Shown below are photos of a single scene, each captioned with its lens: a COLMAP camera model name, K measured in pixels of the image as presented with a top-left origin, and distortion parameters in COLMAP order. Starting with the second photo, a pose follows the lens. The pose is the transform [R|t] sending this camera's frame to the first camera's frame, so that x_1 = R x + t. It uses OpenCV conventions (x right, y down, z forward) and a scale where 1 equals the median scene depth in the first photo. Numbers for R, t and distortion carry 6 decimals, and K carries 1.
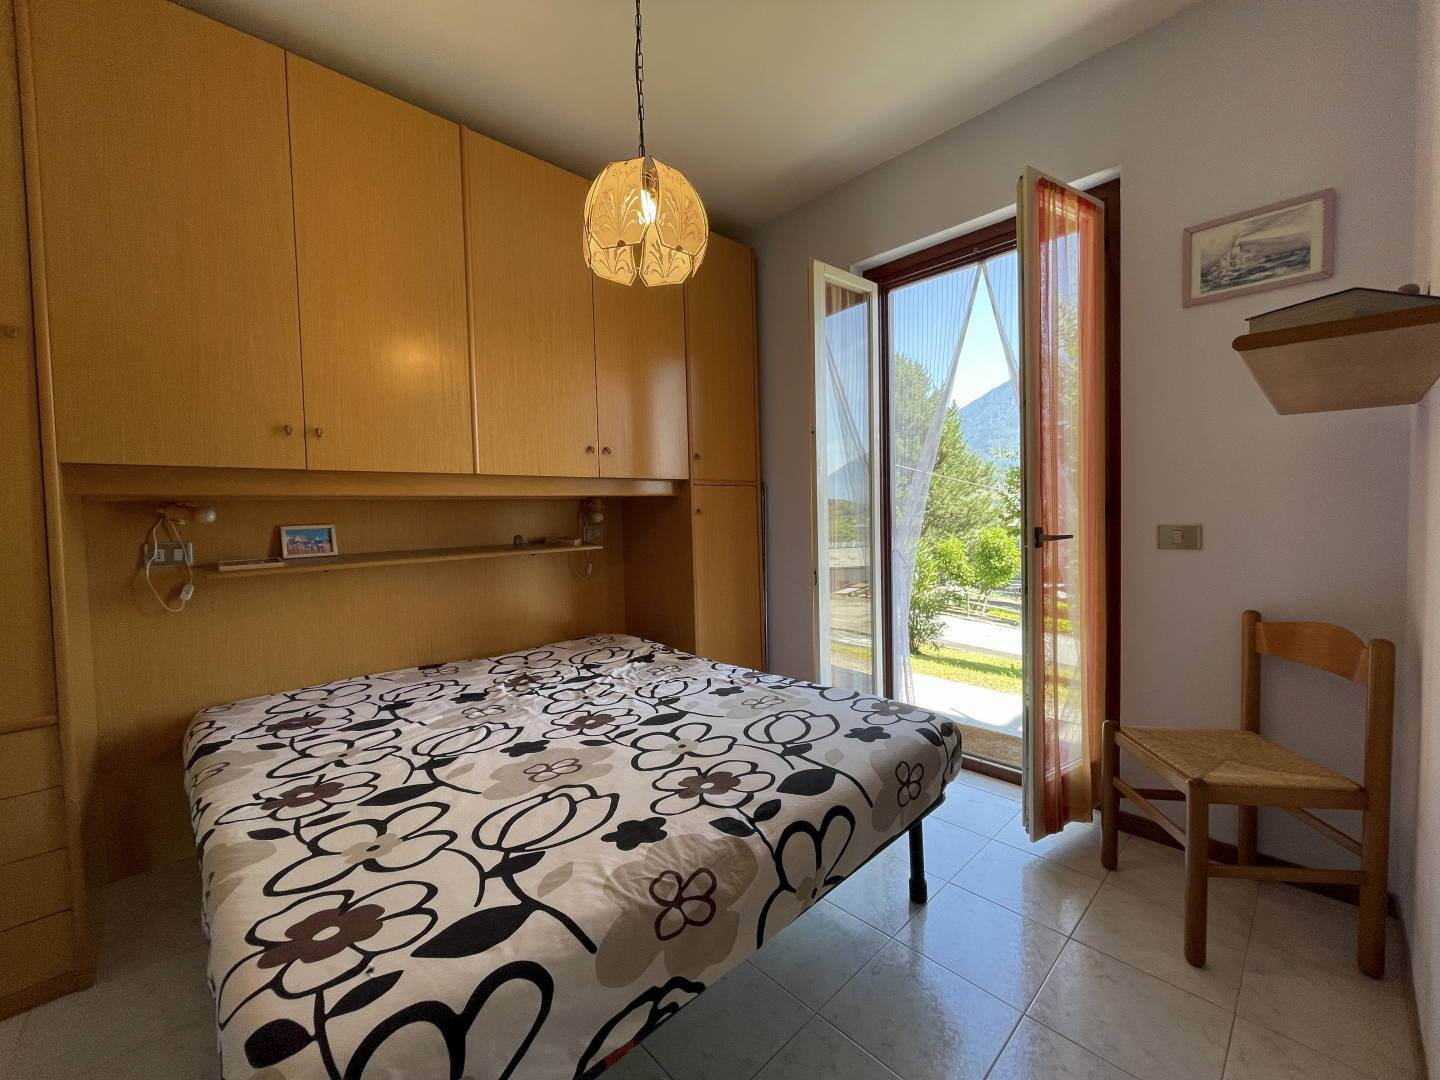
lens RADIAL K [[582.2, 0, 720.2], [0, 582.2, 534.1], [0, 0, 1]] dist [-0.014718, 0.008777]
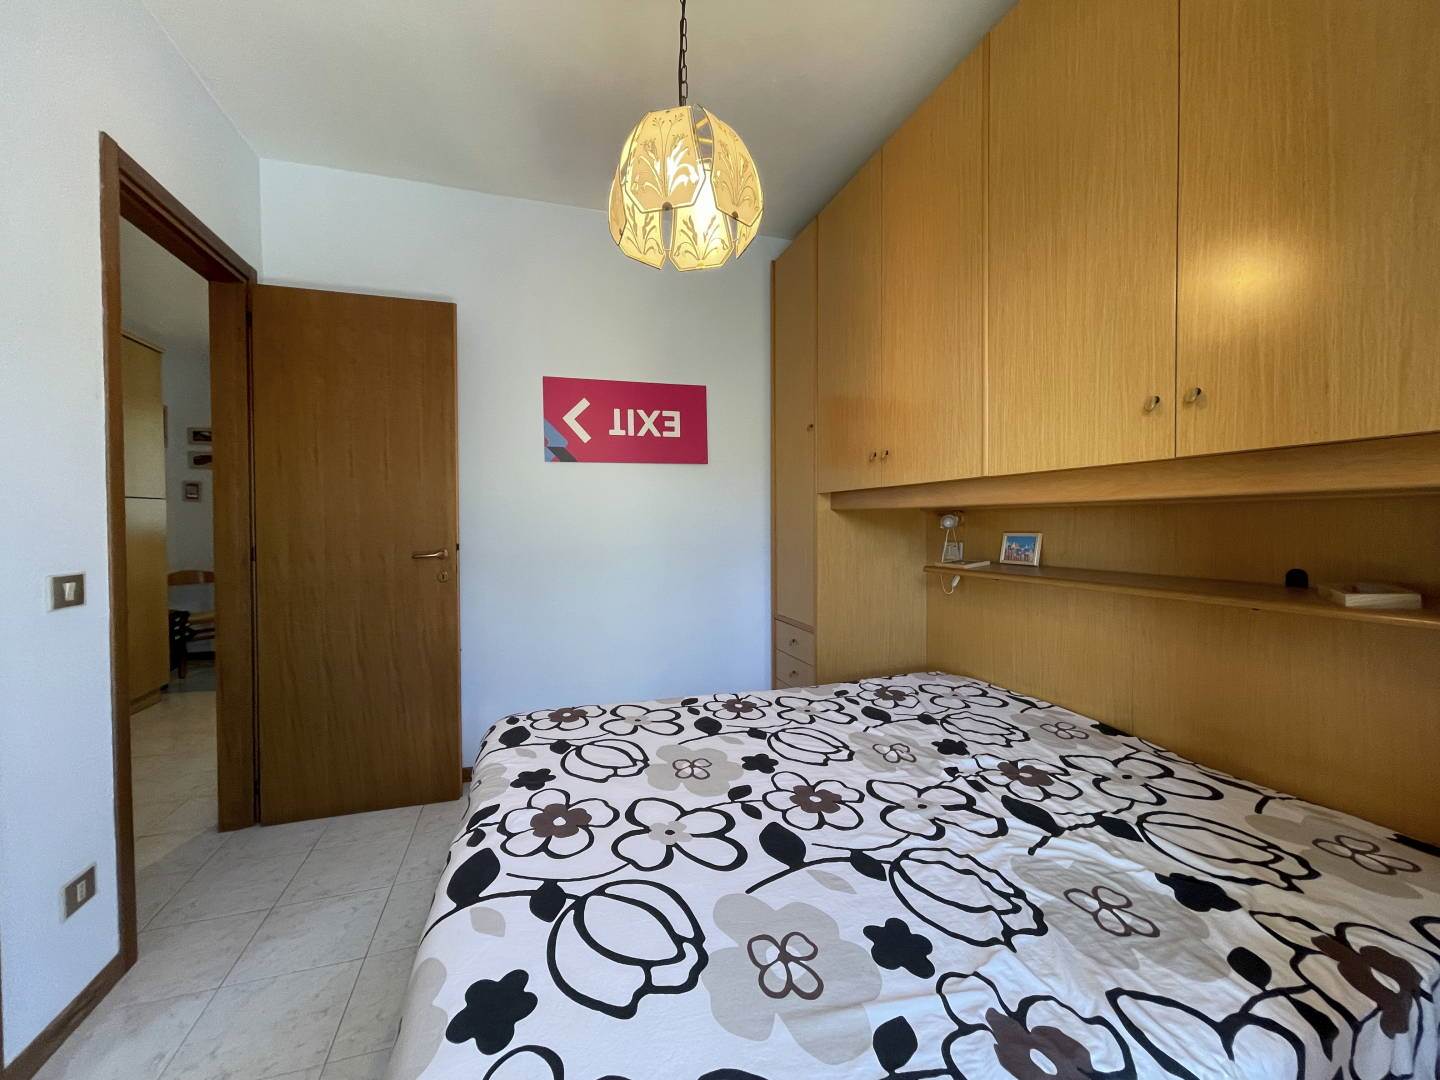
lens RADIAL K [[583.6, 0, 720.3], [0, 583.6, 531.5], [0, 0, 1]] dist [-0.001690, -0.000342]
pose [[-0.429967, 0.041523, -0.901889, 0.582585], [-0.020621, 0.998230, 0.055789, -0.087268], [0.902609, 0.042586, -0.428350, 1.329455]]
